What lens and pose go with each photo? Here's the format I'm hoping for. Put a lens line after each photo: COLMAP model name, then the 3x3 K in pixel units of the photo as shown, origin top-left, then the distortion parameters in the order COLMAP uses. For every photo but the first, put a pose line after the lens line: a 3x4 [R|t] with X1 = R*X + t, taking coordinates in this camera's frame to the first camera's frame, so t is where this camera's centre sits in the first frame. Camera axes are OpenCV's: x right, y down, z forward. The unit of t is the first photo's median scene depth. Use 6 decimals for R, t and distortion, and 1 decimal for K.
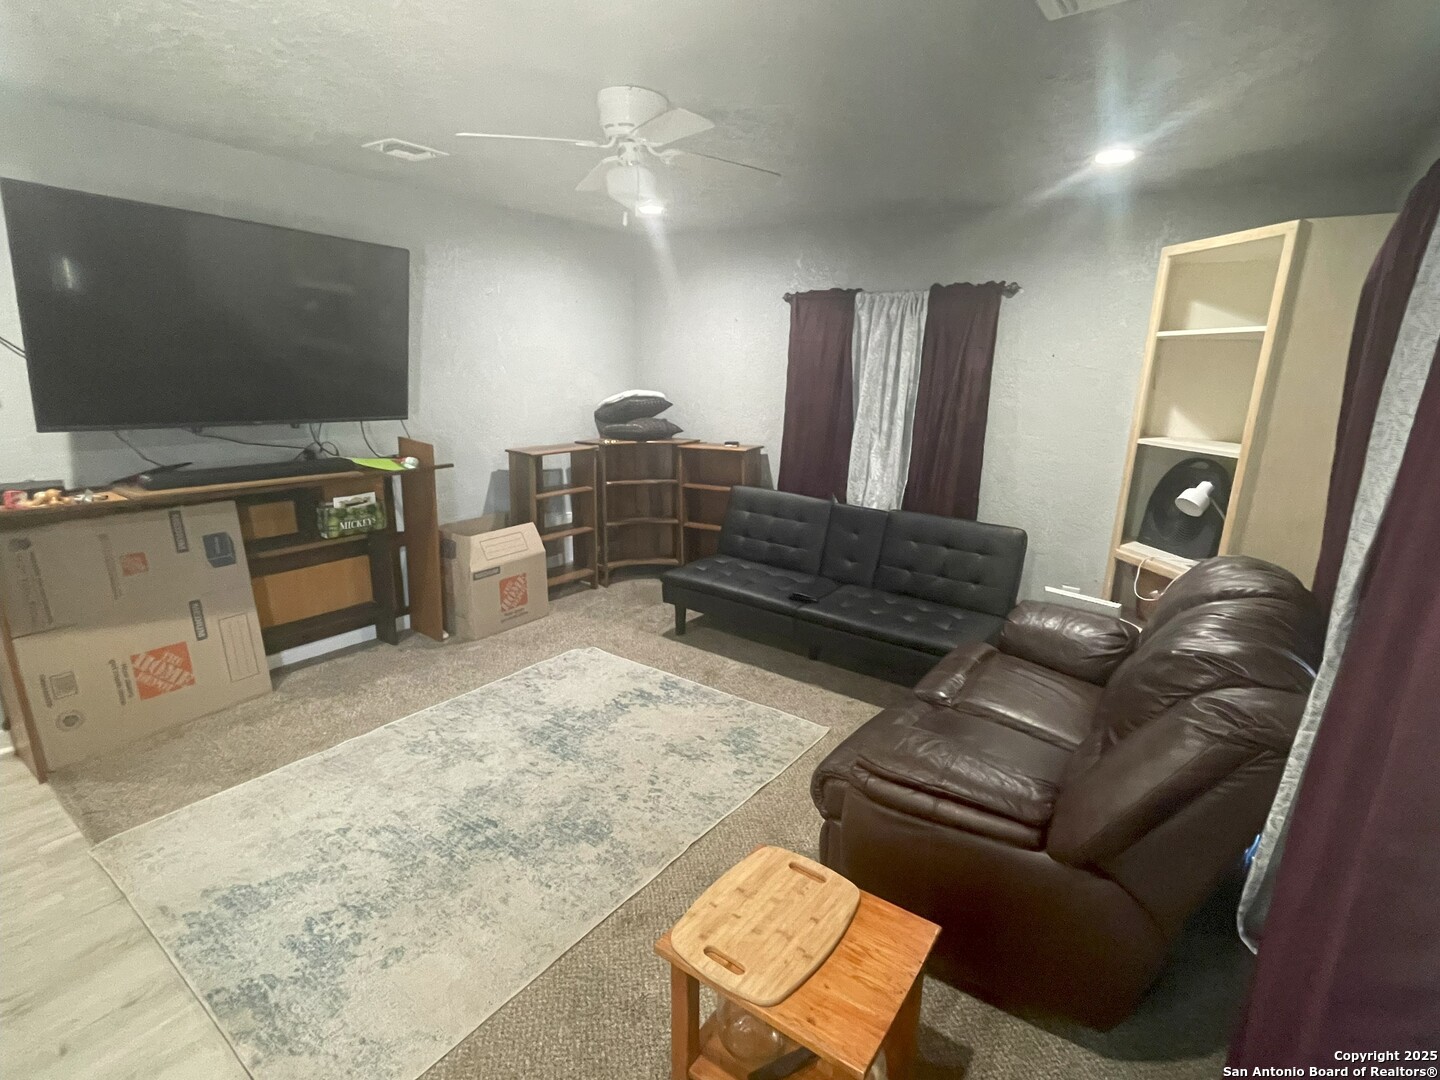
lens RADIAL K [[705.4, 0, 717.1], [0, 705.4, 535.1], [0, 0, 1]] dist [-0.001807, -0.000116]
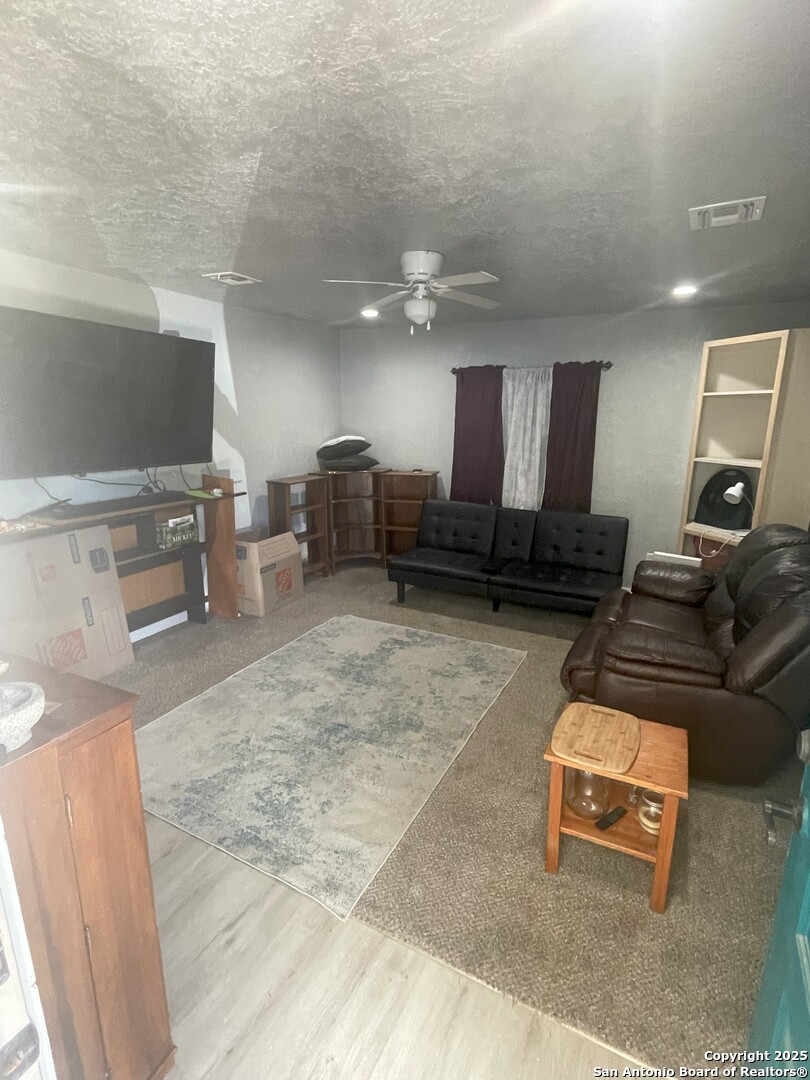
lens RADIAL K [[529.0, 0, 404.5], [0, 529.0, 529.8], [0, 0, 1]] dist [-0.001807, -0.000116]
pose [[0.989047, -0.052807, 0.137830, -0.220604], [0.055059, 0.998404, -0.012579, 0.006082], [-0.136946, 0.020030, 0.990376, -0.102708]]
